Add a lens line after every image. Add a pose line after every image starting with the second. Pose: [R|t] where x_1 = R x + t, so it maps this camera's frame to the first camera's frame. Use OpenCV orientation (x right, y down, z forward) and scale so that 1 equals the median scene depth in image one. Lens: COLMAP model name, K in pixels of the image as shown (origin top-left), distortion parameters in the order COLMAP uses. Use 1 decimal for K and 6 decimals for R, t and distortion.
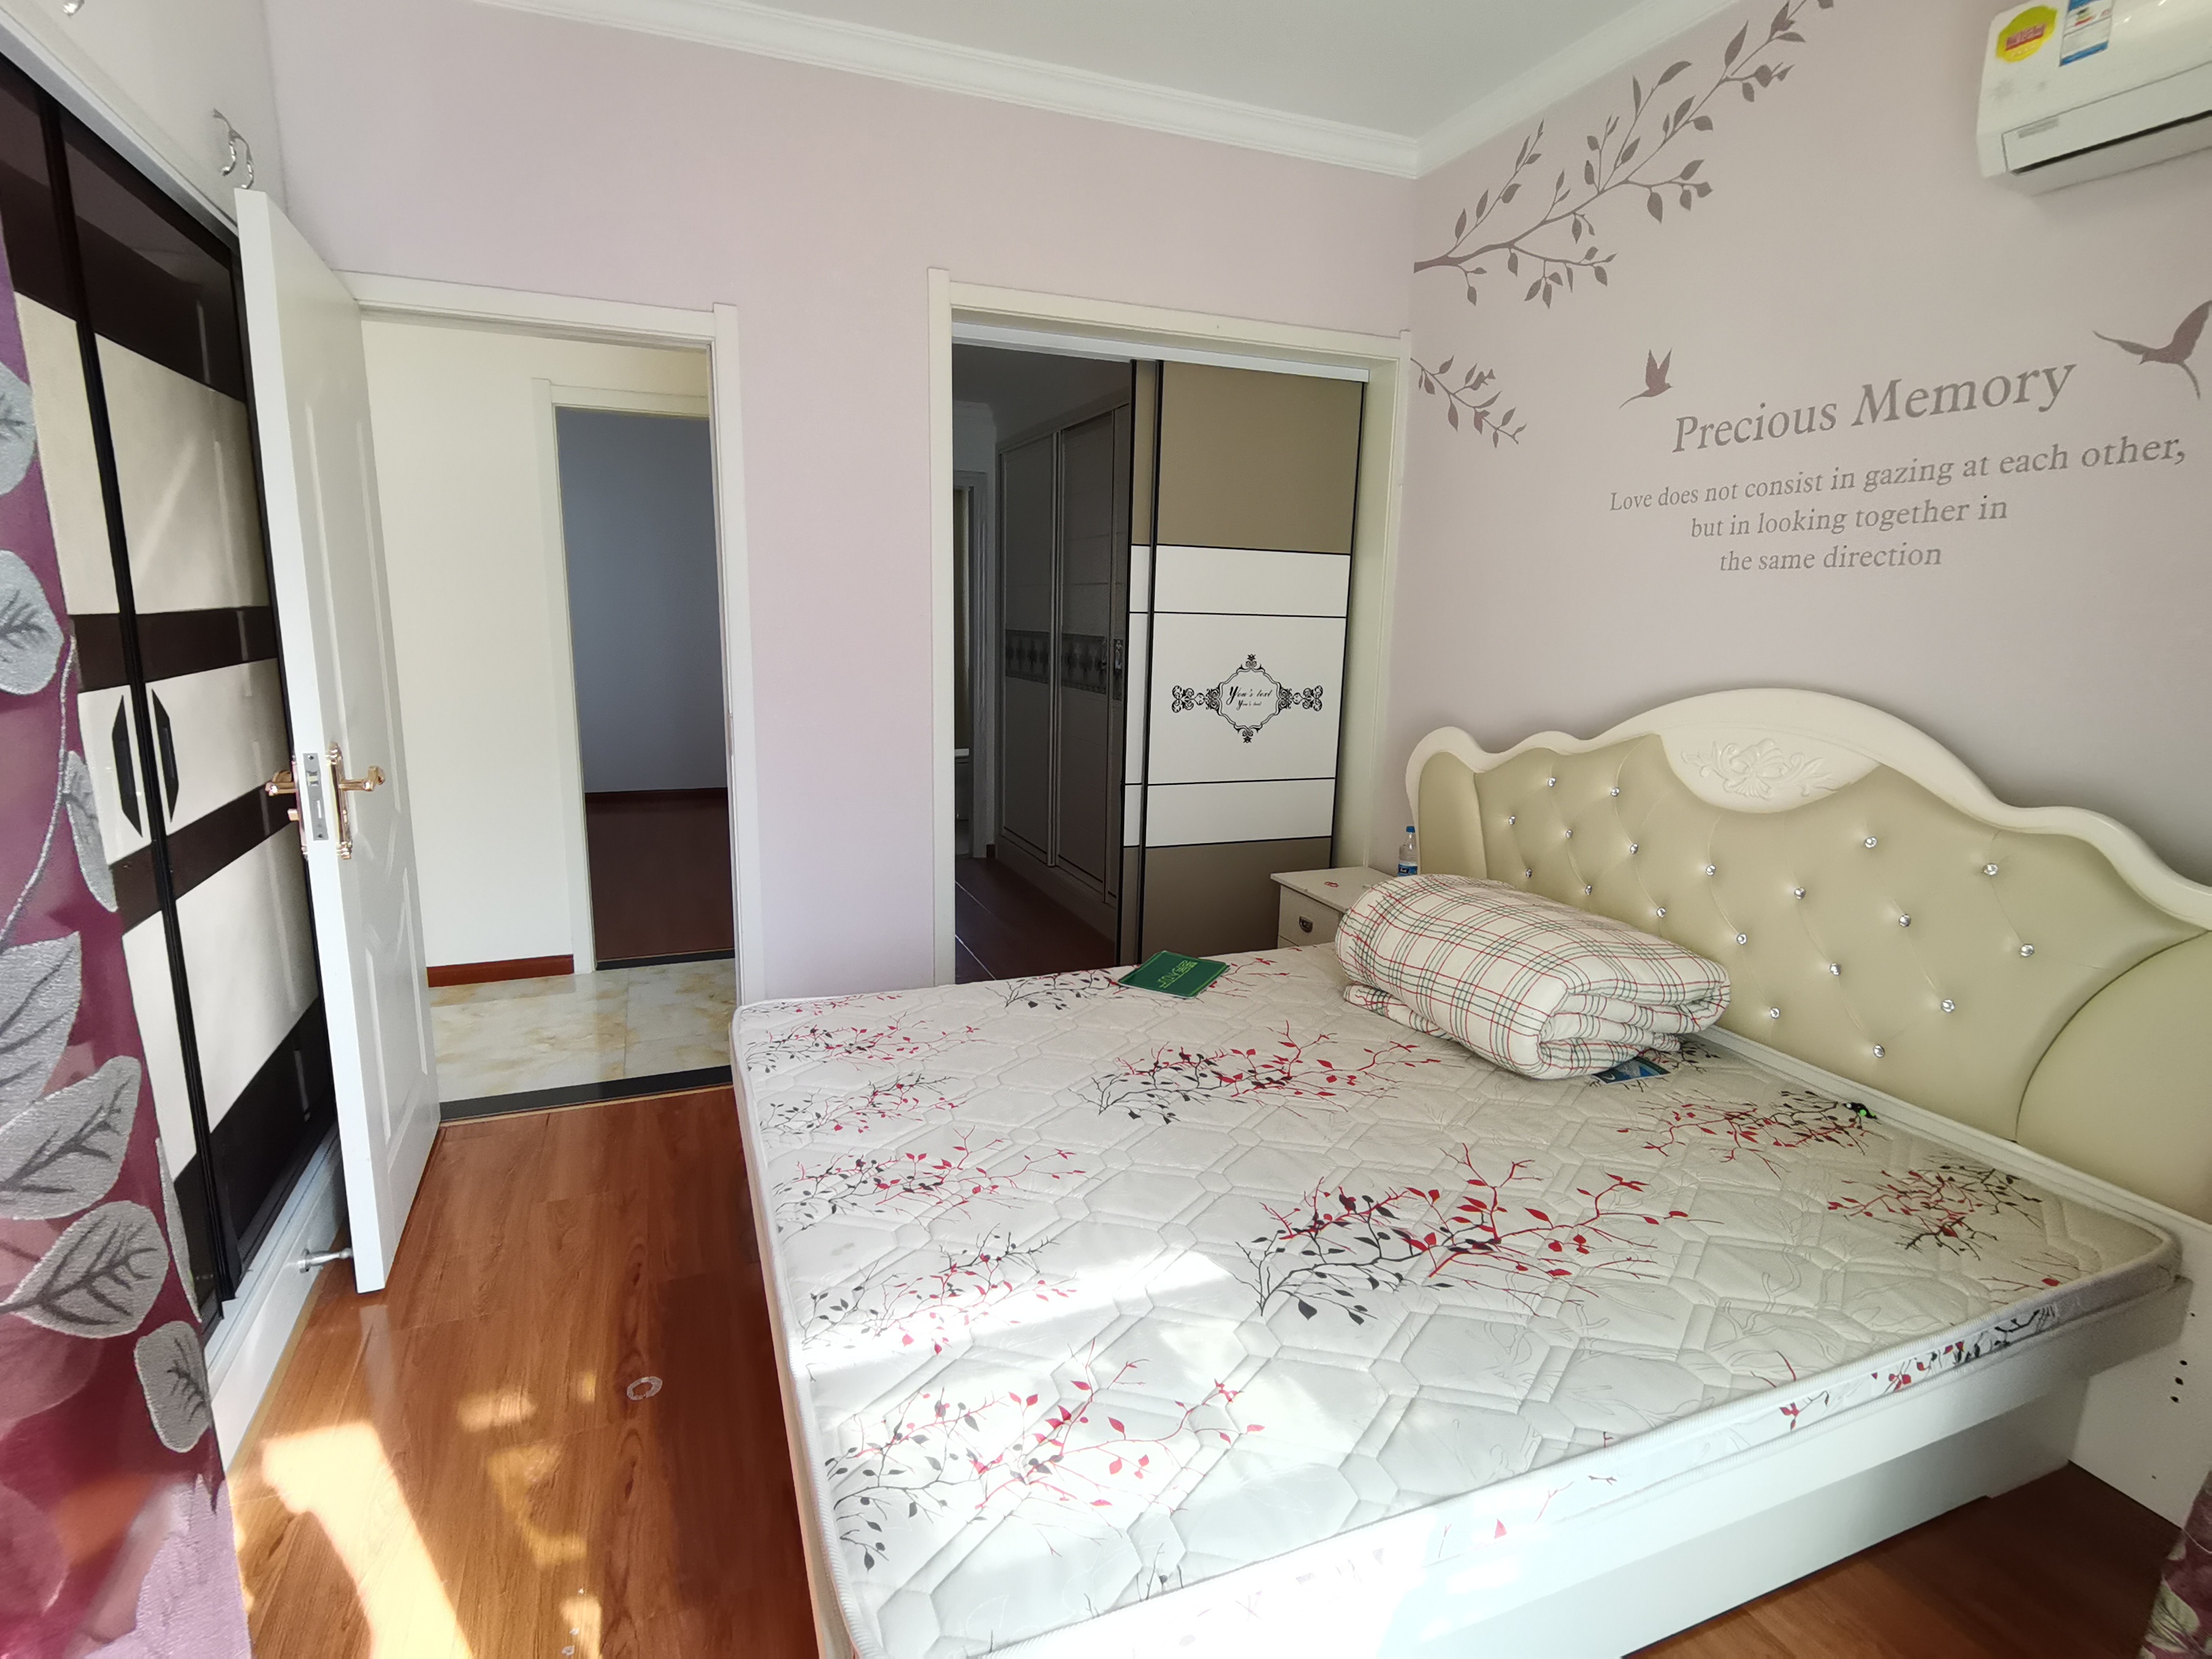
lens RADIAL K [[1113.5, 0, 1100.3], [0, 1113.5, 825.2], [0, 0, 1]] dist [0.023984, -0.006653]
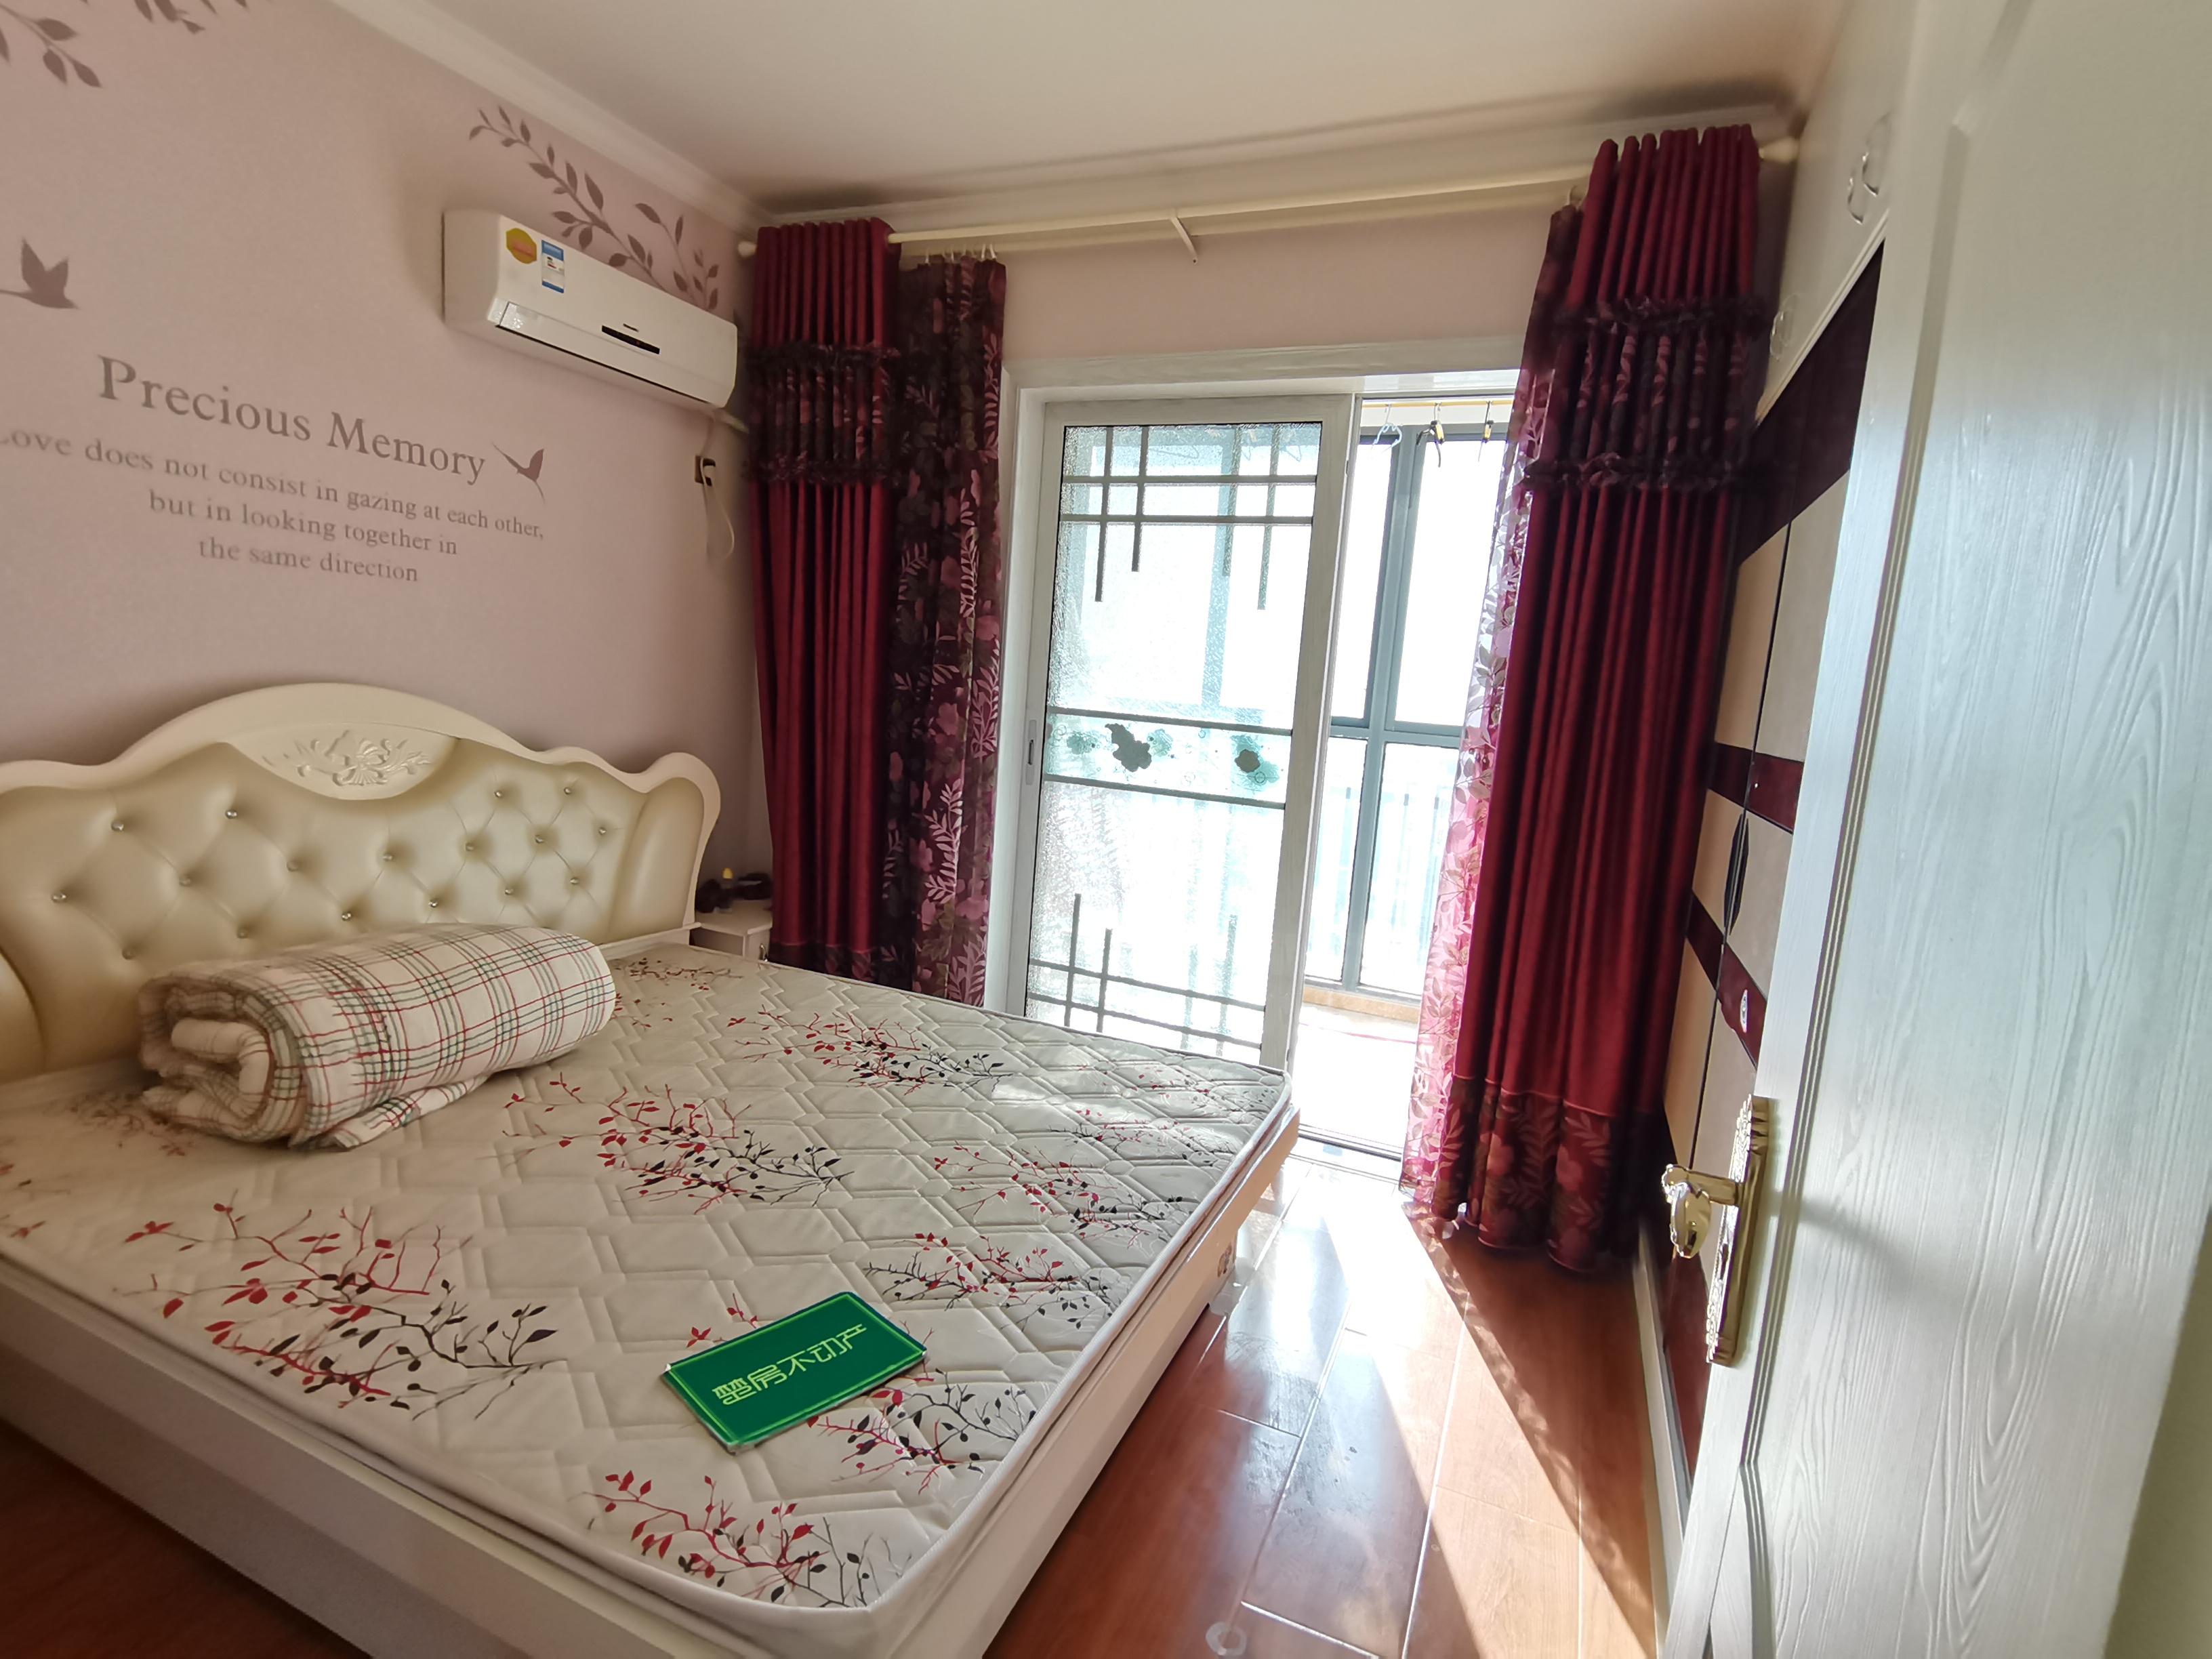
lens RADIAL K [[1113.5, 0, 1100.3], [0, 1113.5, 825.2], [0, 0, 1]] dist [0.023984, -0.006653]
pose [[-0.703287, -0.169124, 0.690496, -0.721663], [0.046211, 0.958360, 0.281799, -0.278934], [-0.709403, 0.230094, -0.666186, 1.316000]]
